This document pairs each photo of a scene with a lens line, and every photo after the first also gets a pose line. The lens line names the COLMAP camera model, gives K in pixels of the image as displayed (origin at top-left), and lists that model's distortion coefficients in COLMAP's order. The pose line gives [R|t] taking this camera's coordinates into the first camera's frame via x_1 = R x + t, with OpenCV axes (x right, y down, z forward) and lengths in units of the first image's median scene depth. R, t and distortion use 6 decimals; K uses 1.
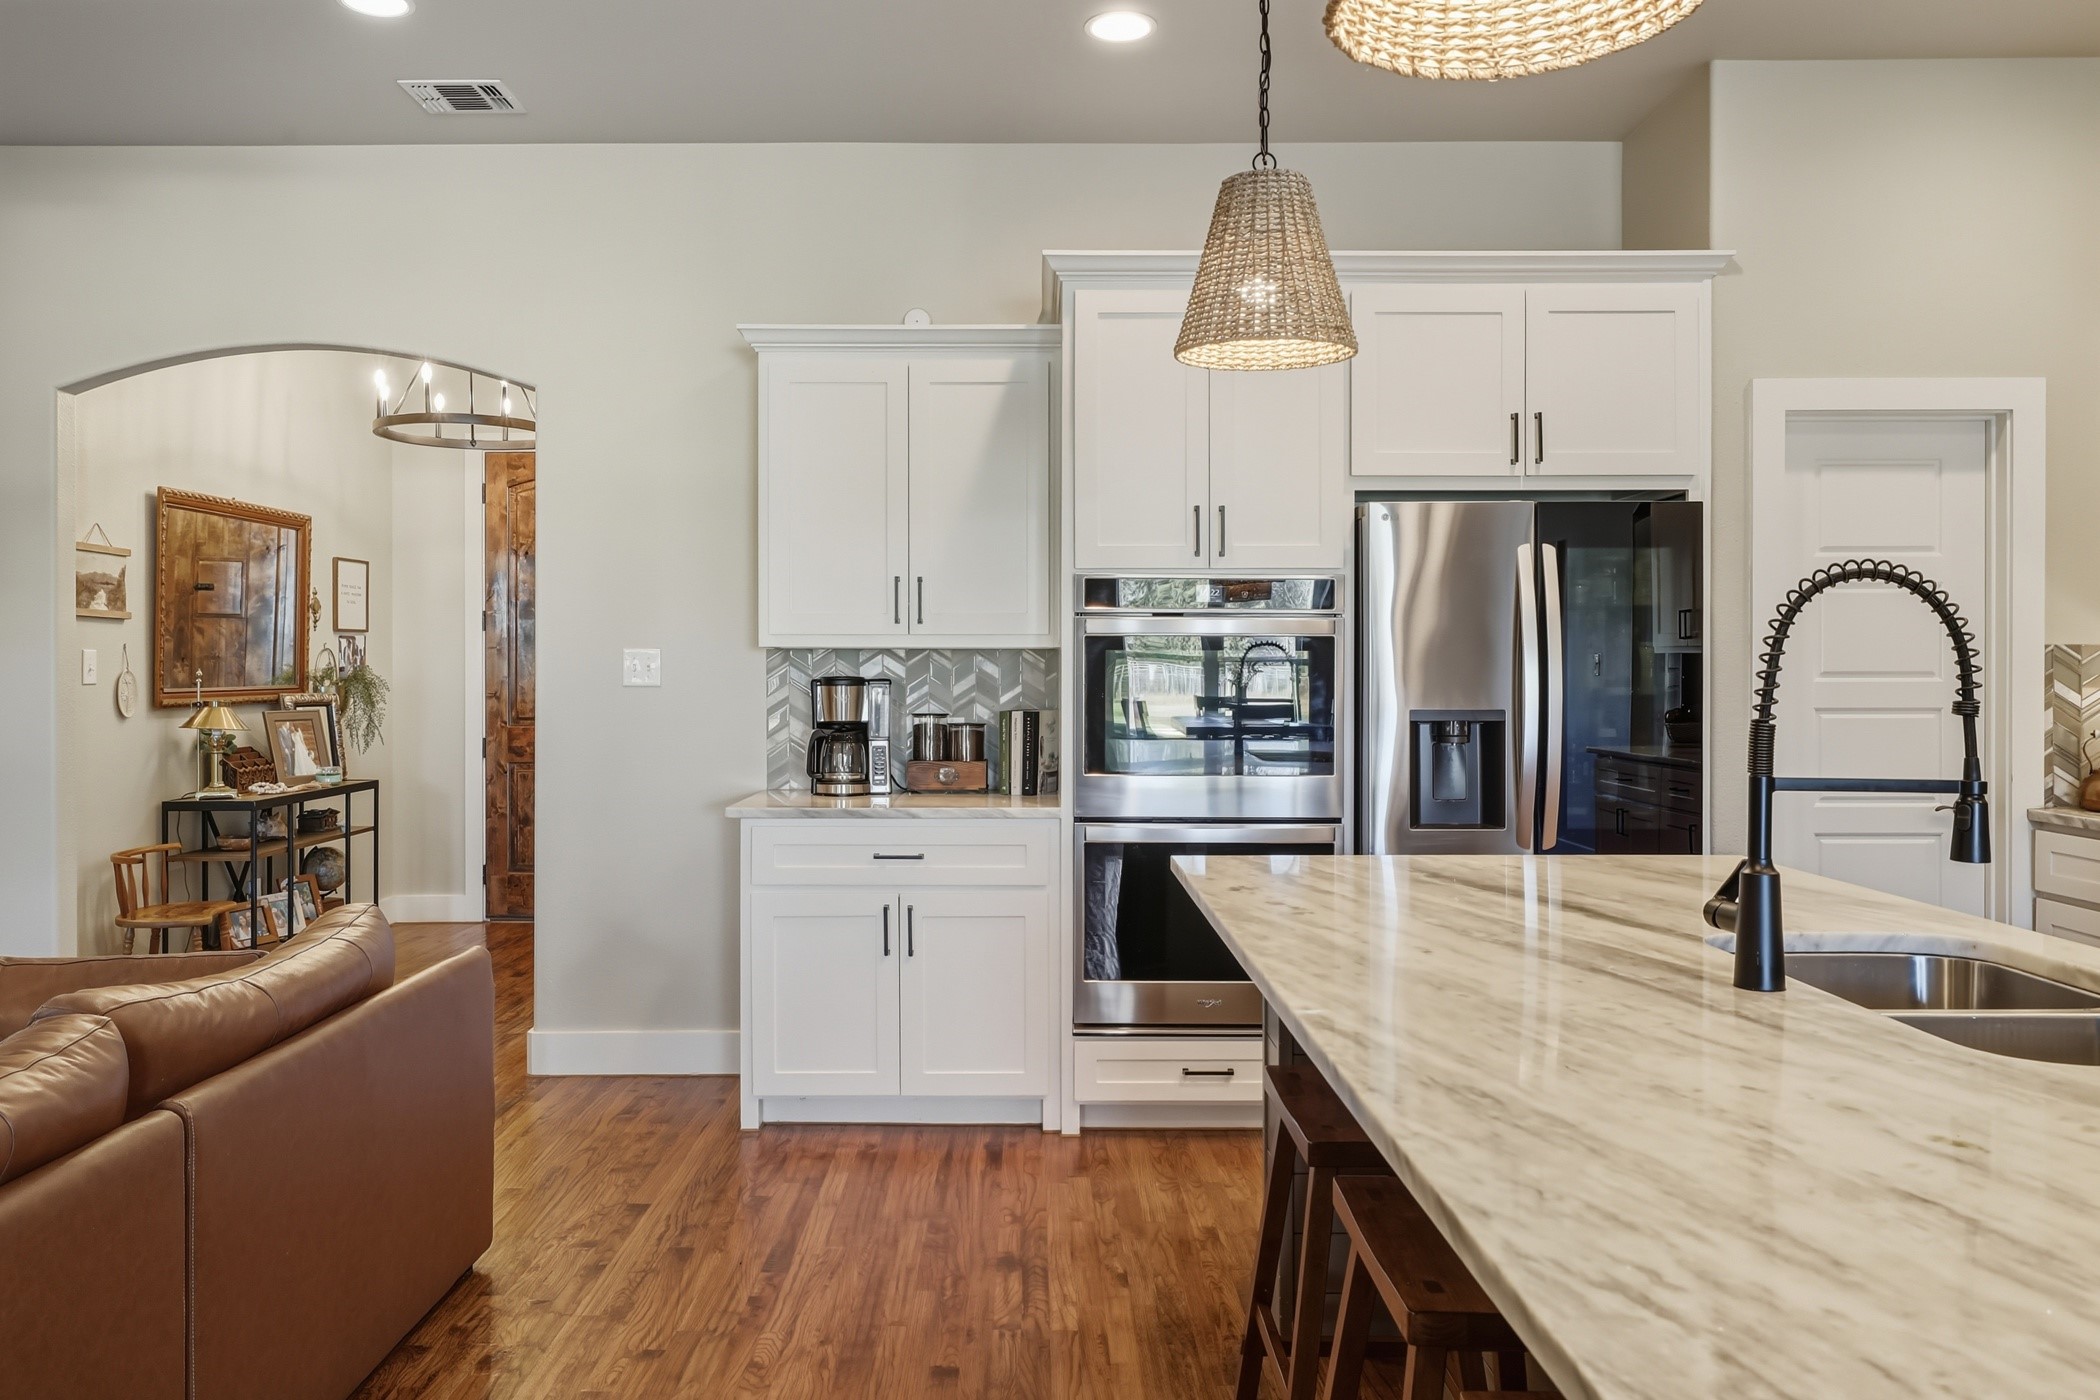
lens RADIAL K [[1537.5, 0, 1046.5], [0, 1537.5, 693.2], [0, 0, 1]] dist [-0.000835, -0.001192]
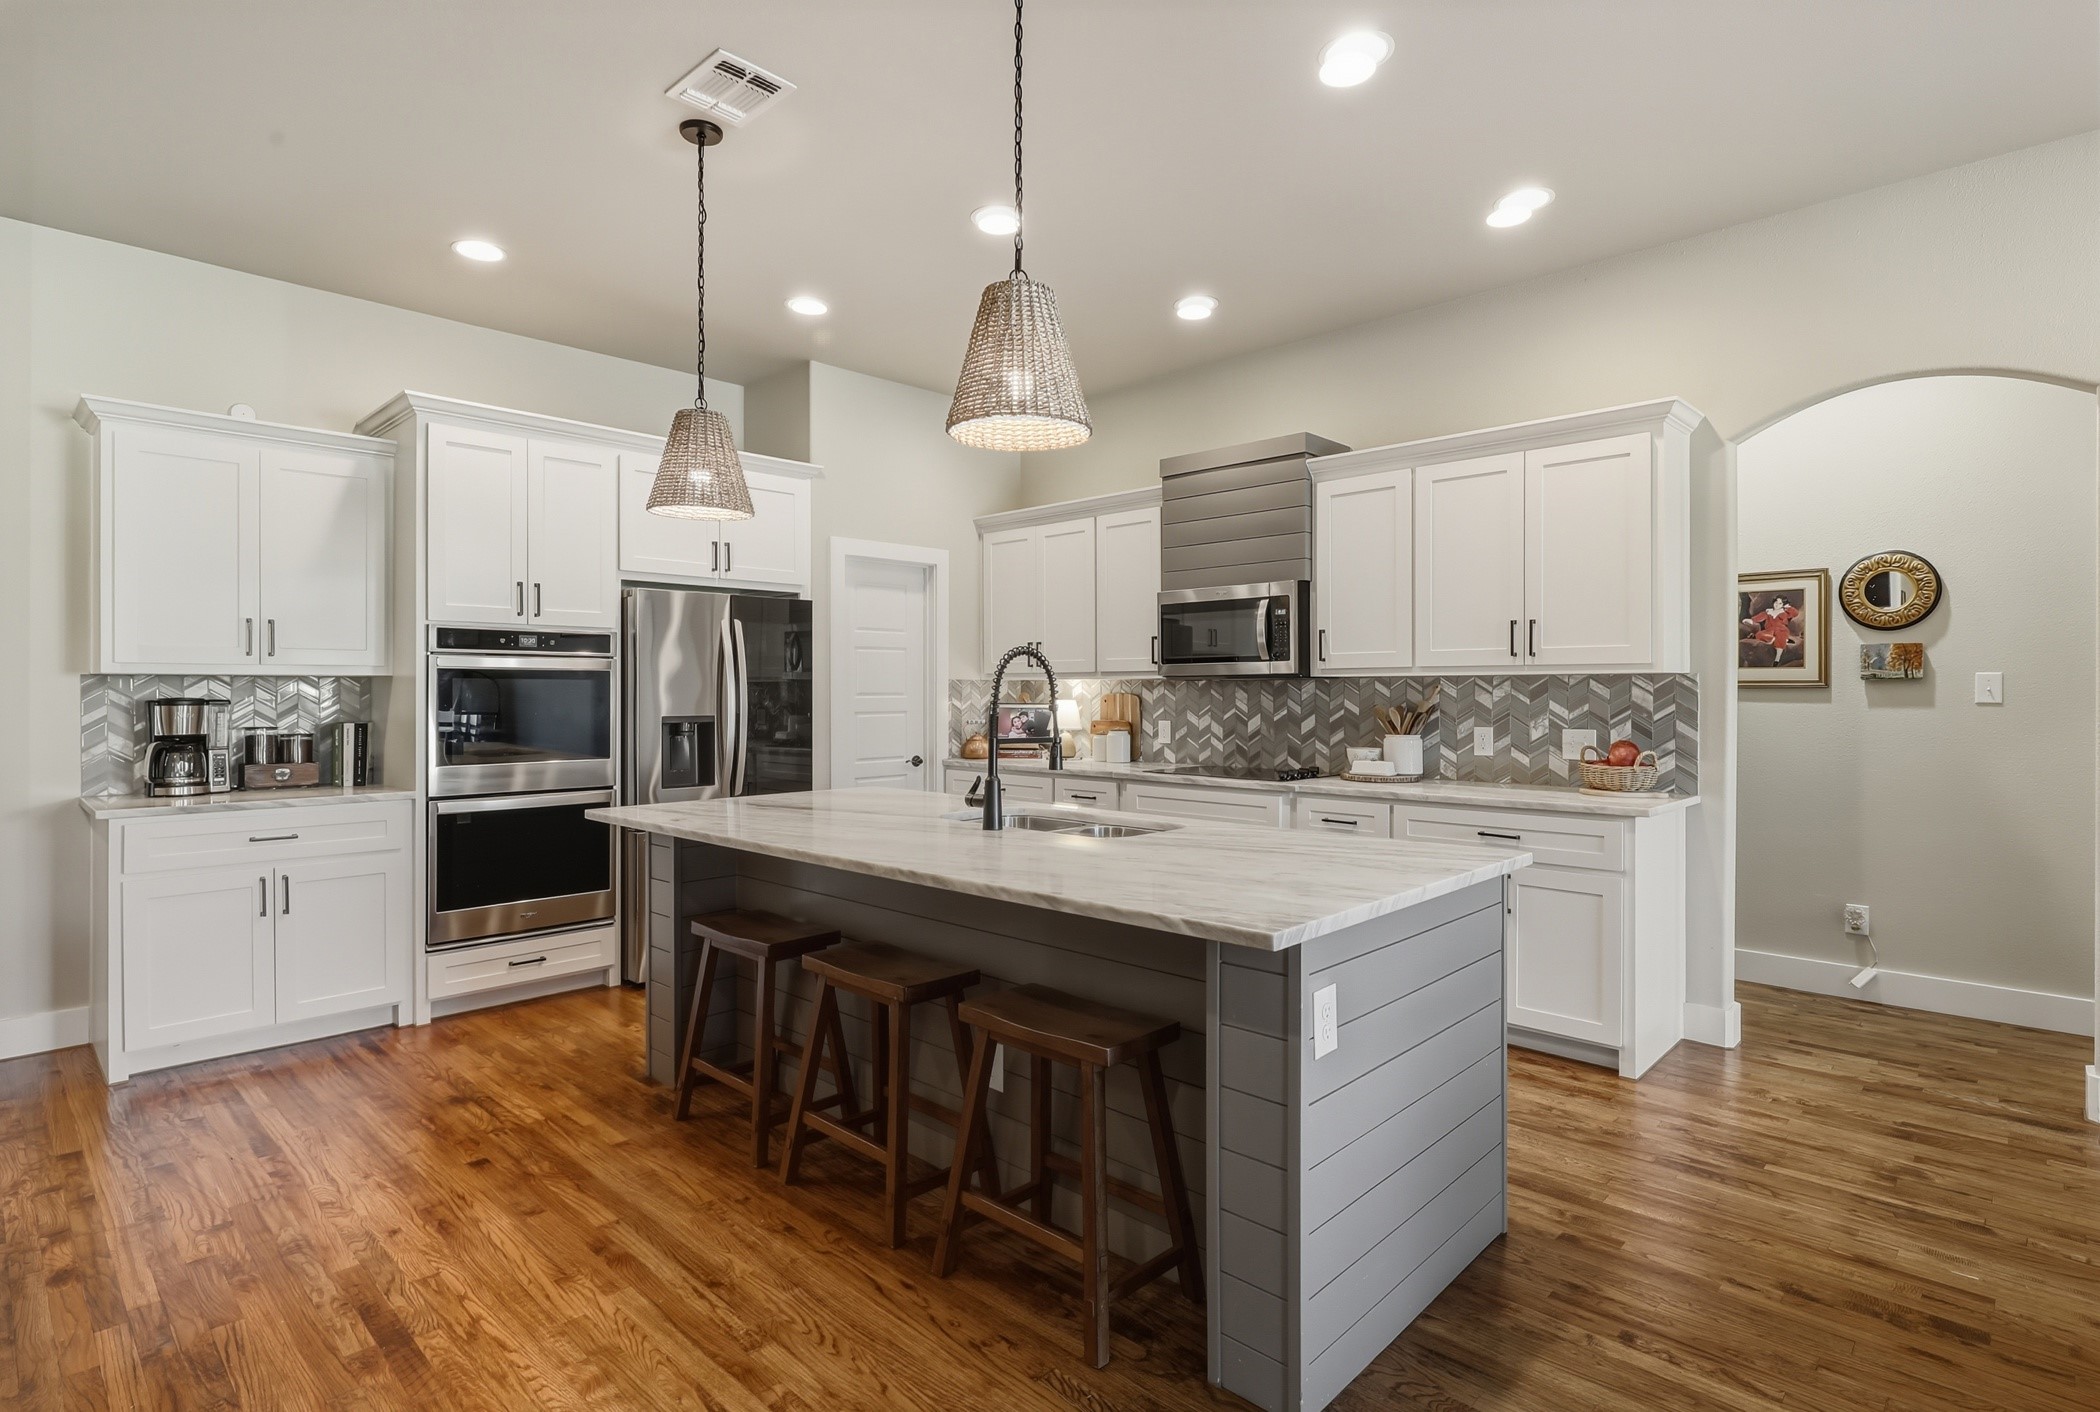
lens RADIAL K [[1046.1, 0, 1050.0], [0, 1046.1, 706.0], [0, 0, 1]] dist [-0.000299, -0.000378]
pose [[0.691496, -0.010496, 0.722304, -0.275090], [0.011328, 0.999929, 0.003685, 0.000376], [-0.722292, 0.005634, 0.691565, -0.070551]]
